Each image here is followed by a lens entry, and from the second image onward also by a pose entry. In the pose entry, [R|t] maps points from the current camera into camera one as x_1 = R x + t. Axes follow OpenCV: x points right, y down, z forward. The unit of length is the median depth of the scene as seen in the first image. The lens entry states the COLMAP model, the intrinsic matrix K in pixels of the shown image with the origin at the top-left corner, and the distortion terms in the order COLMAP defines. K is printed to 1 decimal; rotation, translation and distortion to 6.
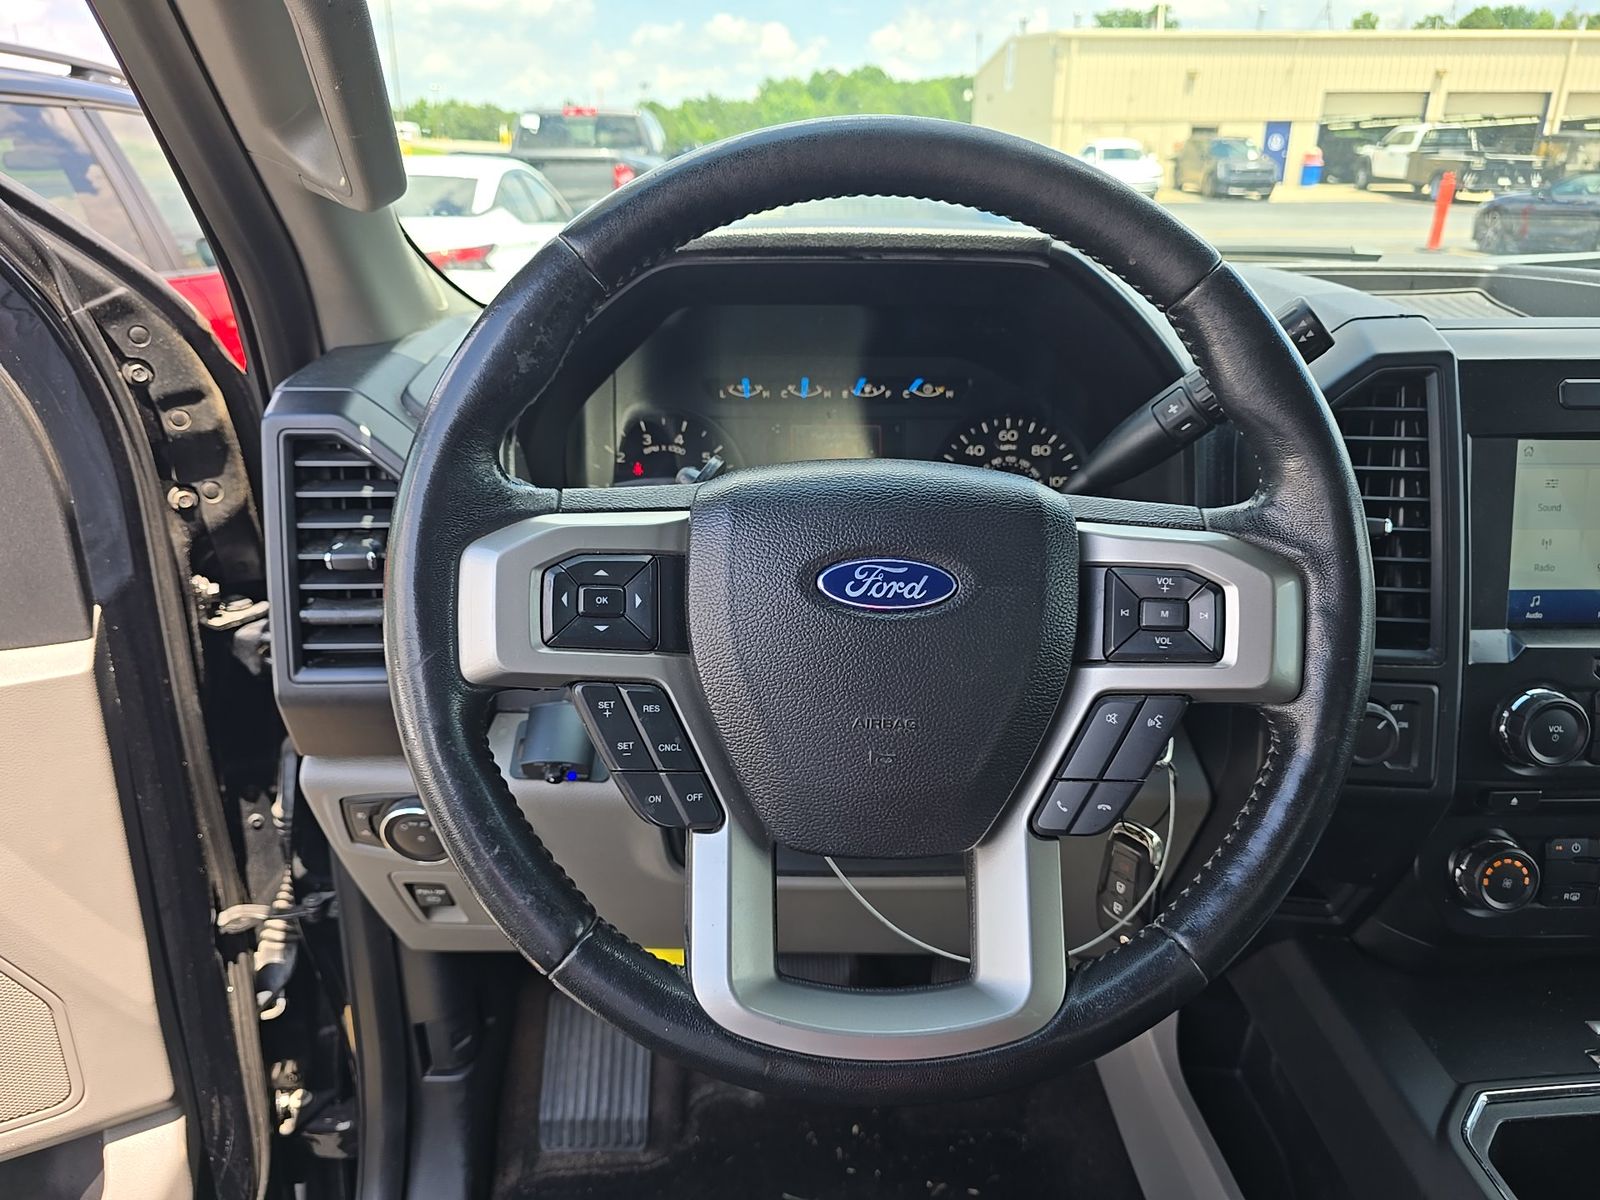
lens RADIAL K [[1066.0, 0, 807.7], [0, 1066.0, 596.0], [0, 0, 1]] dist [0.041726, -0.040095]
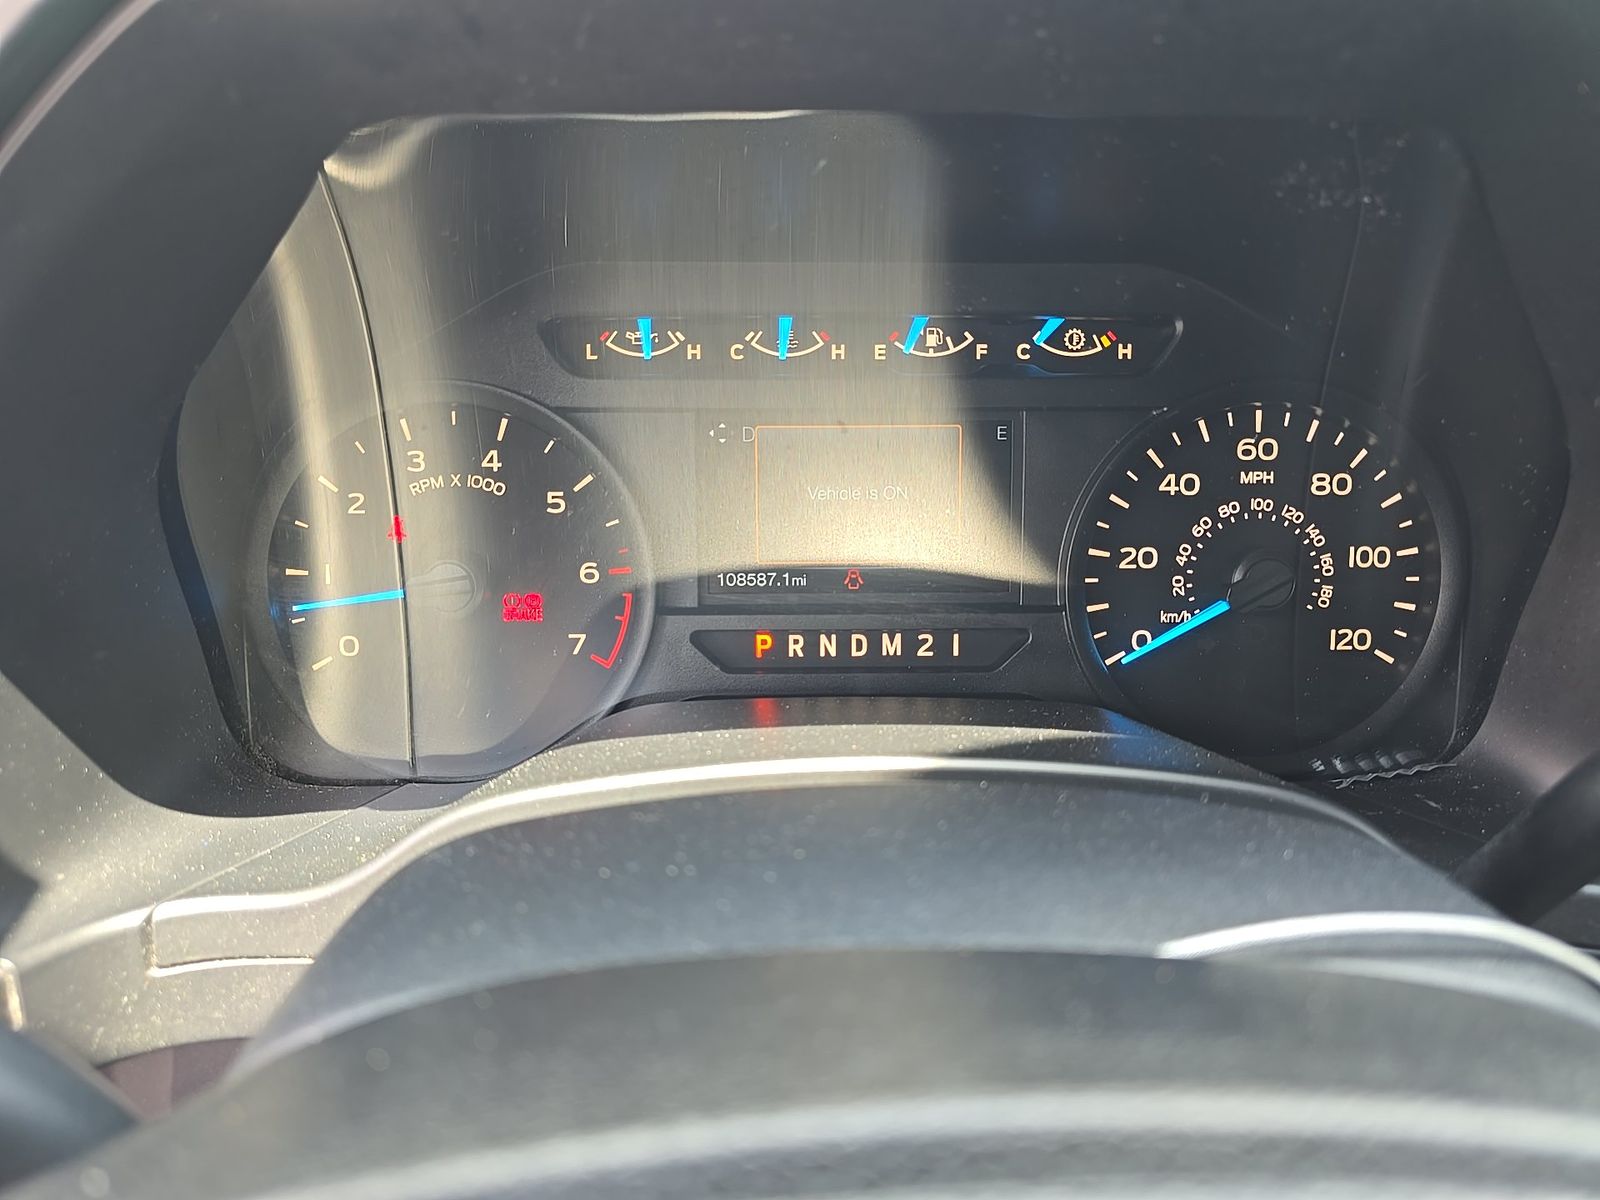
lens RADIAL K [[1066.0, 0, 808.0], [0, 1066.0, 641.3], [0, 0, 1]] dist [0.041726, -0.040095]
pose [[0.999959, 0.001461, -0.008889, 0.010676], [-0.000768, 0.996995, 0.077468, -0.107271], [0.008975, -0.077458, 0.996955, 0.565712]]
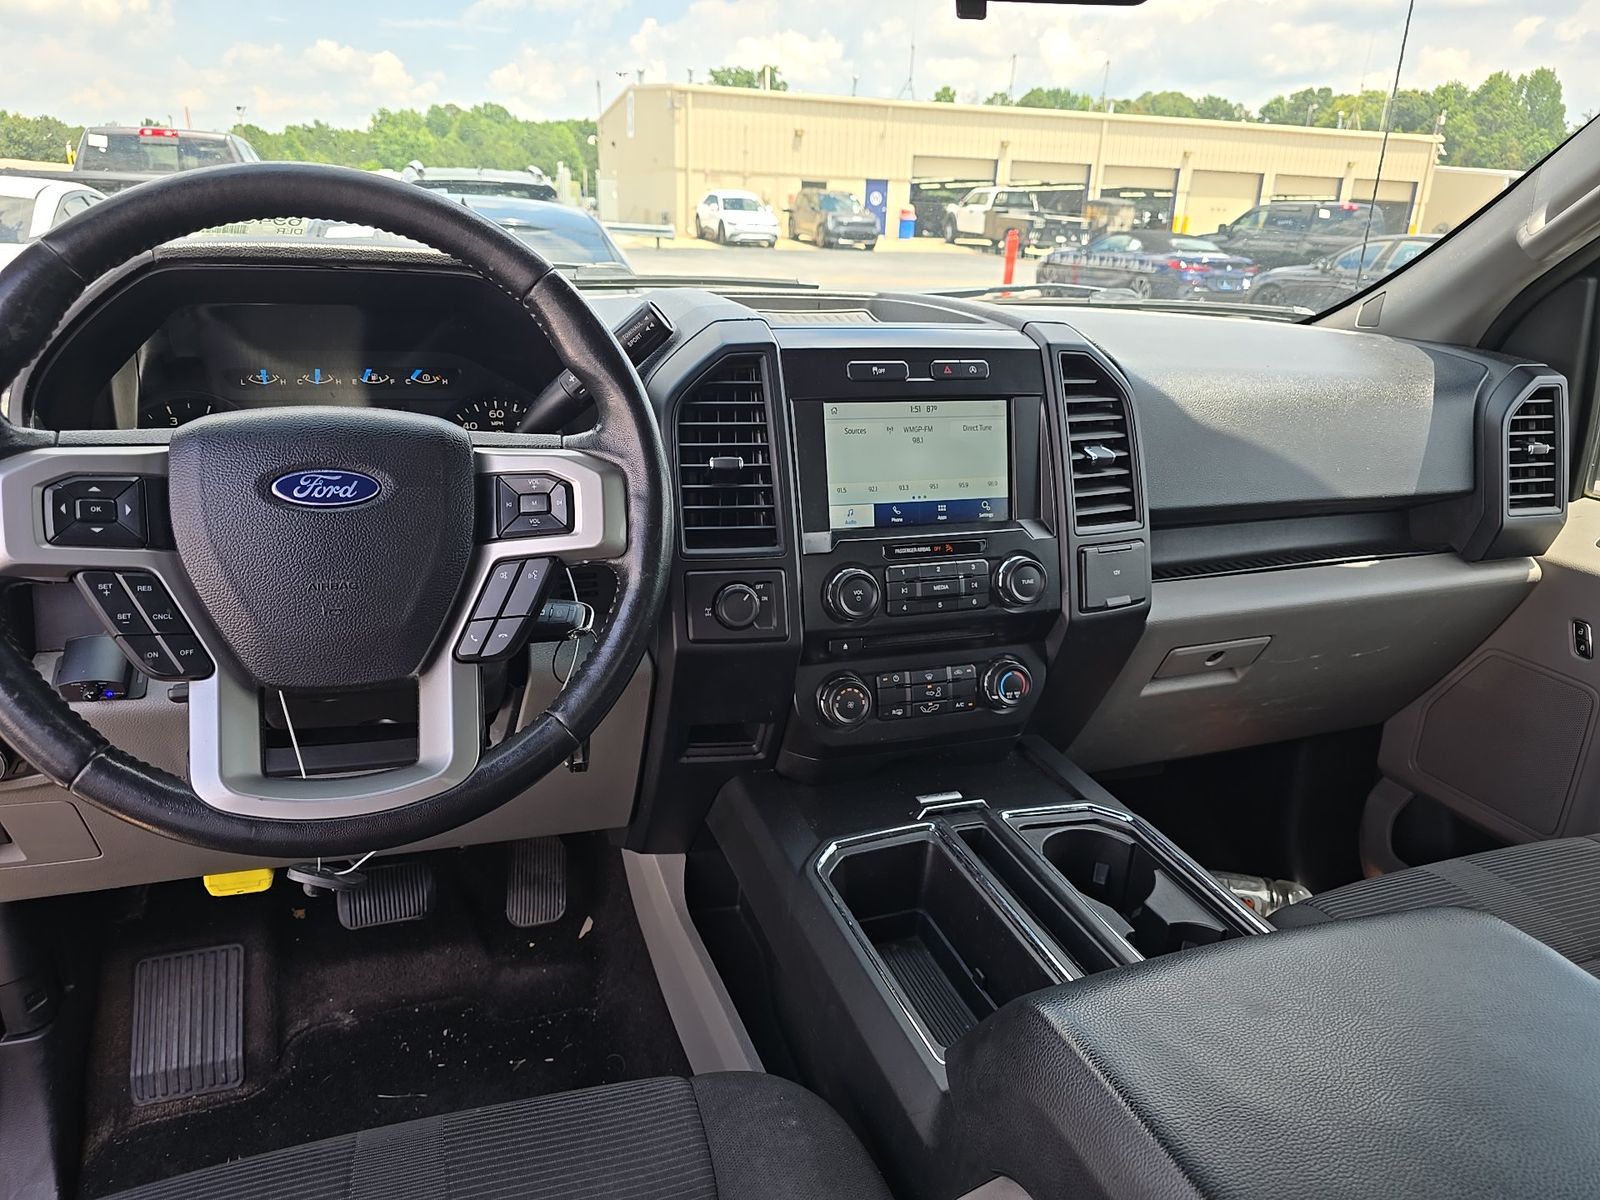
lens RADIAL K [[1066.0, 0, 798.1], [0, 1066.0, 603.1], [0, 0, 1]] dist [0.041726, -0.040095]
pose [[0.953647, -0.072033, 0.292179, 0.142461], [0.080476, 0.996612, -0.016965, 0.125869], [-0.289967, 0.039692, 0.956213, -0.317096]]
